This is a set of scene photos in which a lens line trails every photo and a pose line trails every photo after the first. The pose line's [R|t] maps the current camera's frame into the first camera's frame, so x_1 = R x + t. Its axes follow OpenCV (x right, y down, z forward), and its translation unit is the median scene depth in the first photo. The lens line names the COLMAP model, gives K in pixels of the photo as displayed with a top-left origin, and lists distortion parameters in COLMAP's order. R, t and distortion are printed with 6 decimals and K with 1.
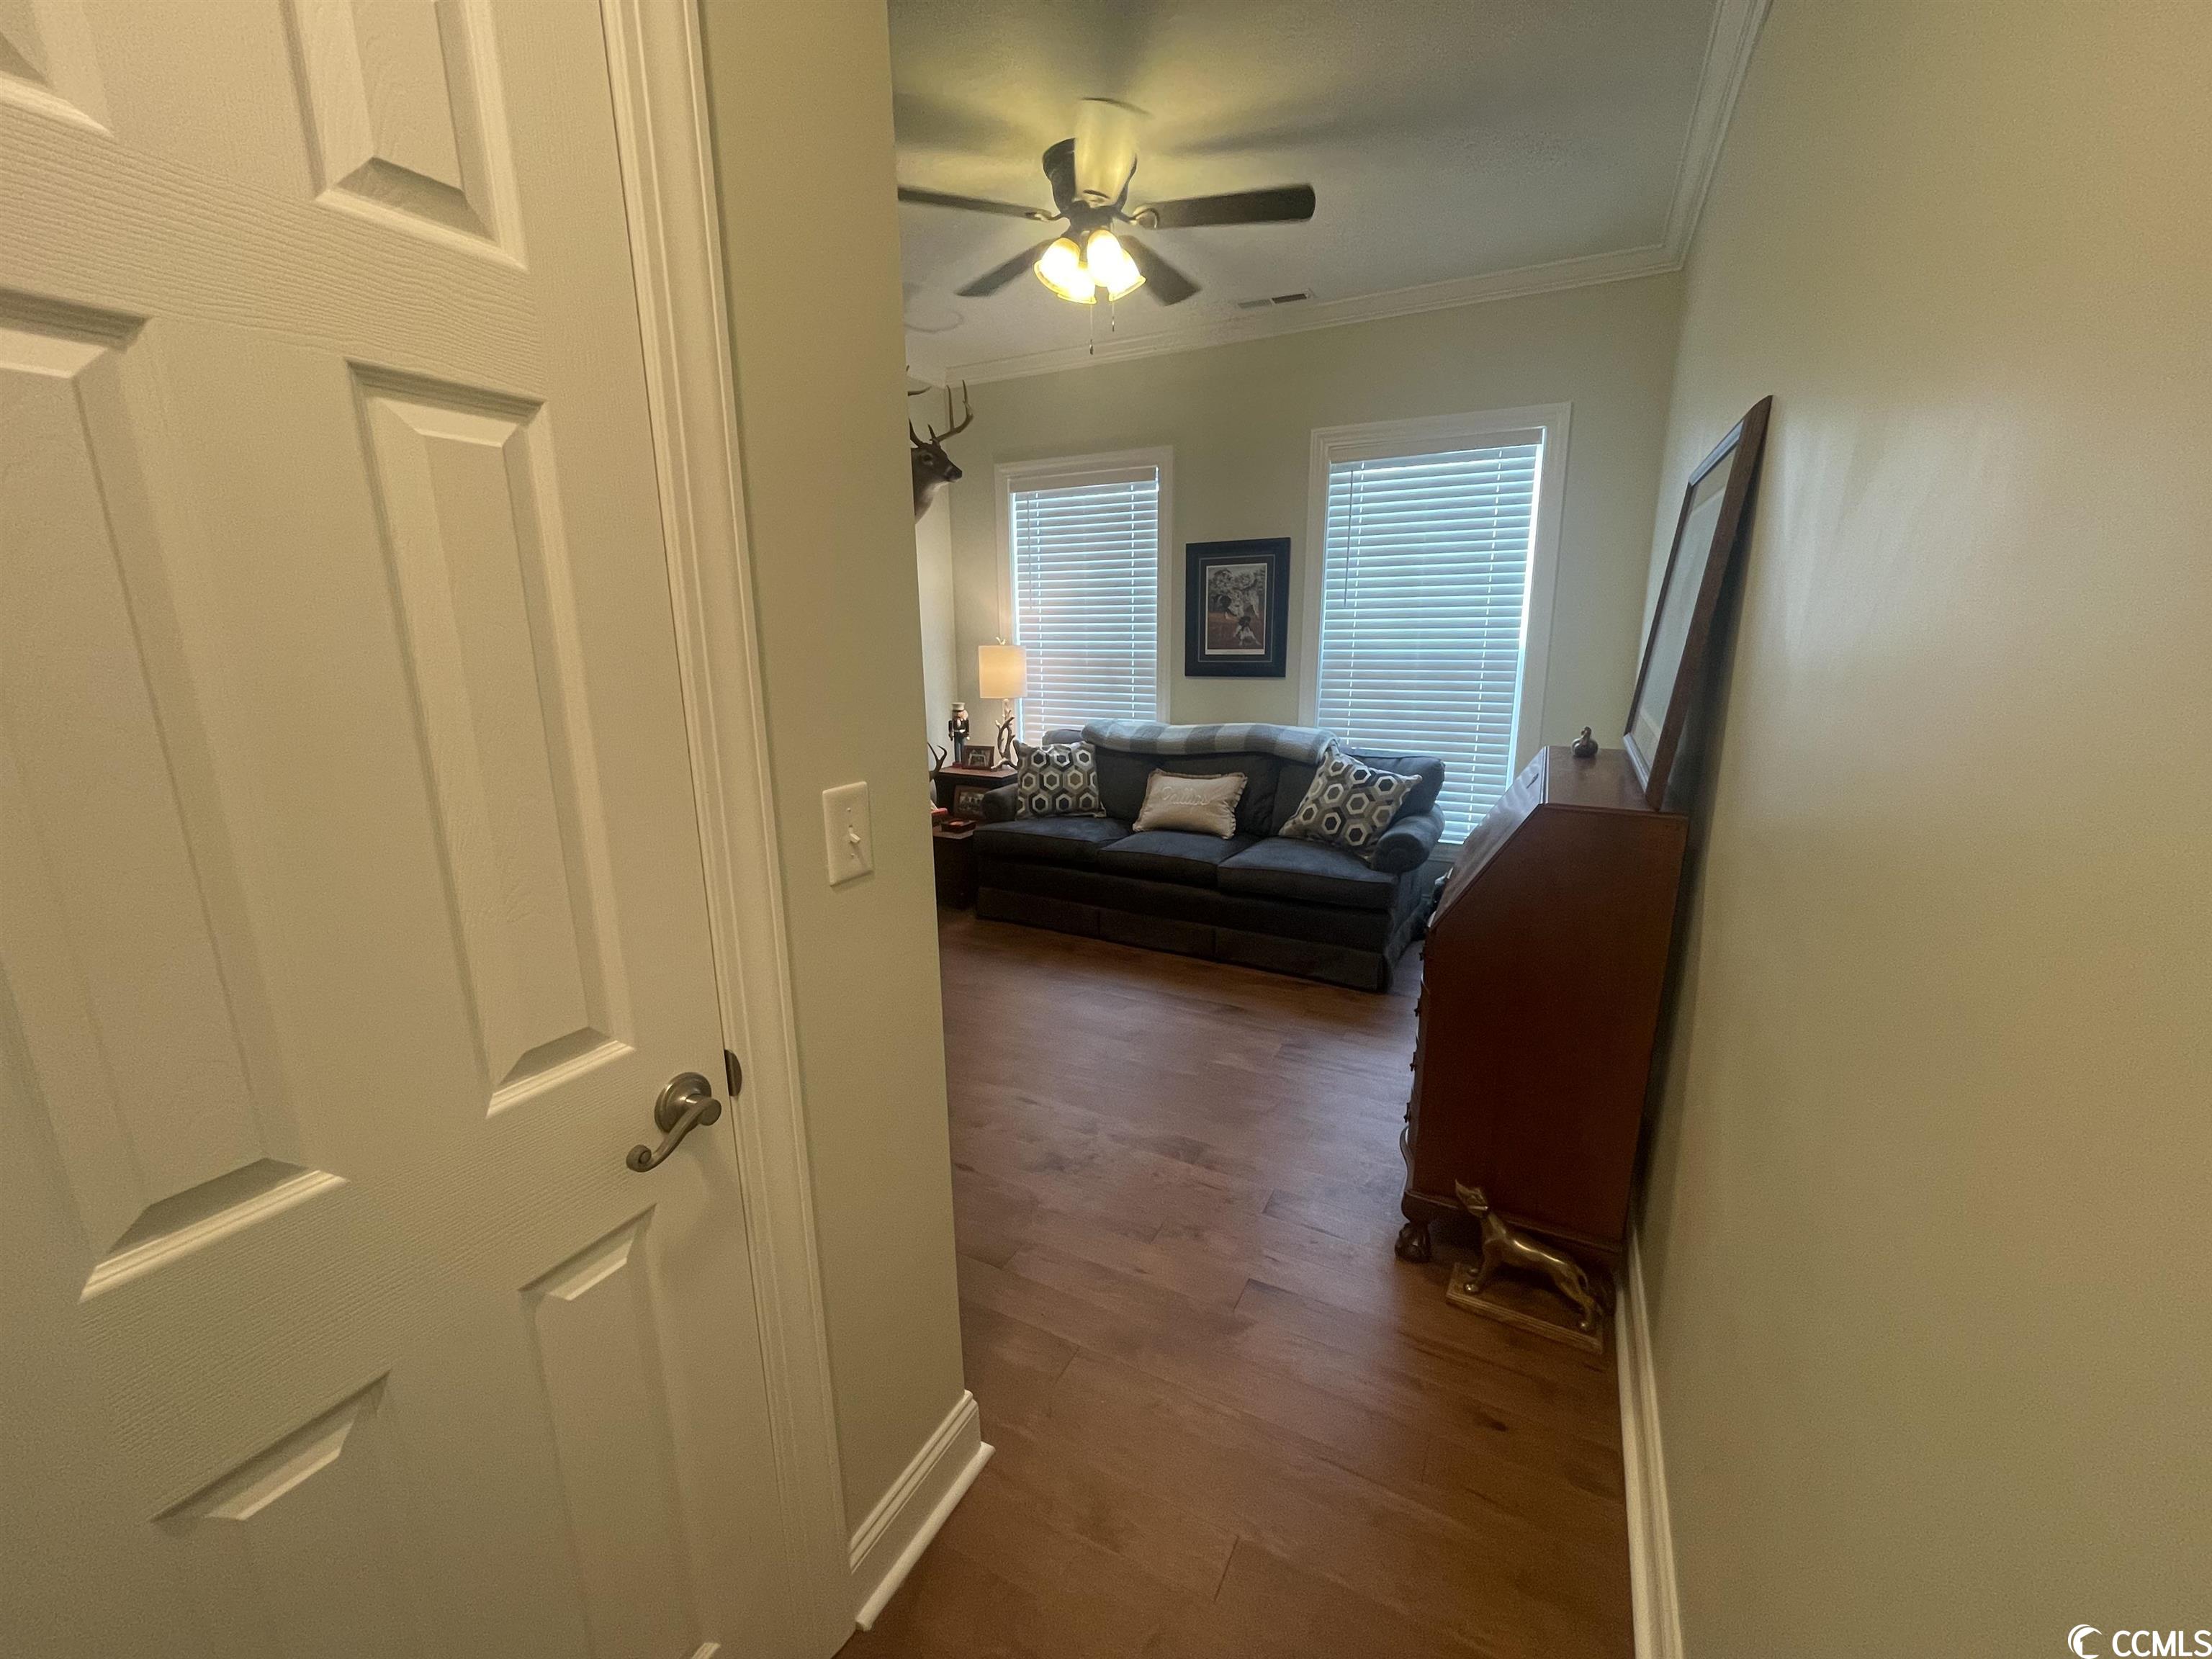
lens RADIAL K [[890.9, 0, 1106.2], [0, 890.9, 829.3], [0, 0, 1]] dist [-0.002077, -0.000697]
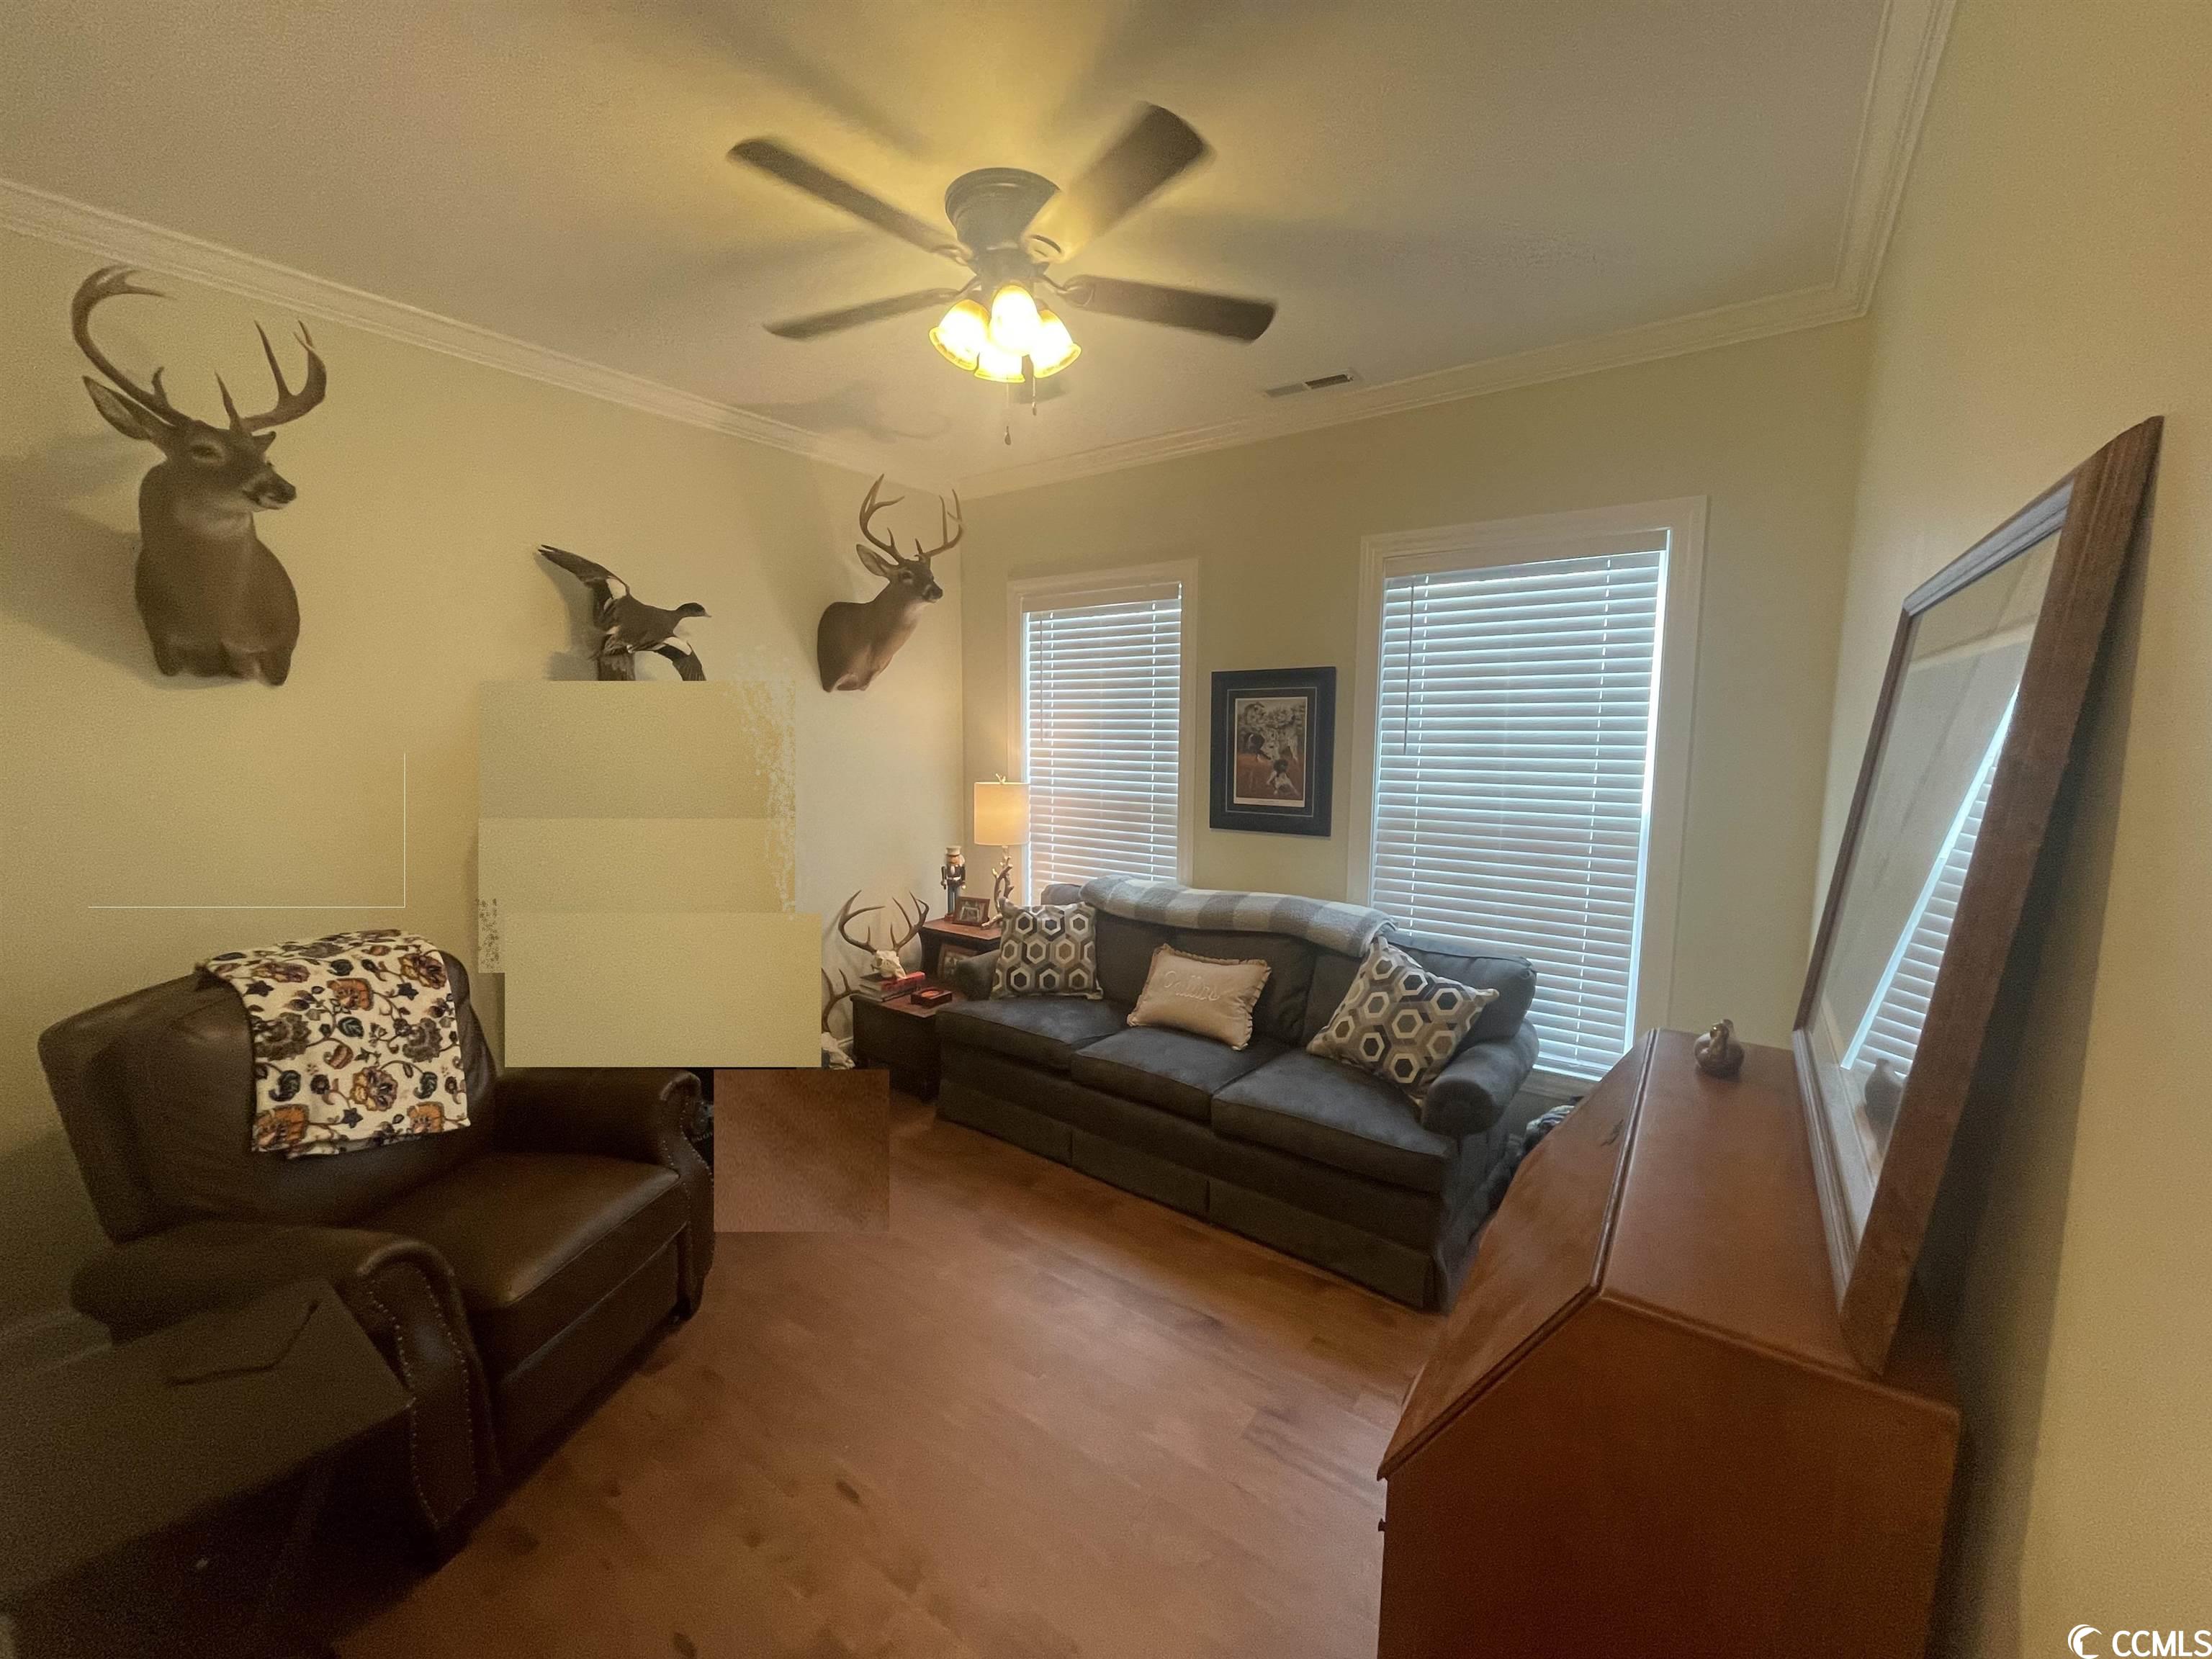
lens RADIAL K [[890.9, 0, 1101.6], [0, 890.9, 825.1], [0, 0, 1]] dist [-0.002077, -0.000697]
pose [[0.988685, 0.031564, -0.146650, 0.123056], [-0.048712, 0.992188, -0.114851, -0.085422], [0.141879, 0.120695, 0.982498, 0.203865]]
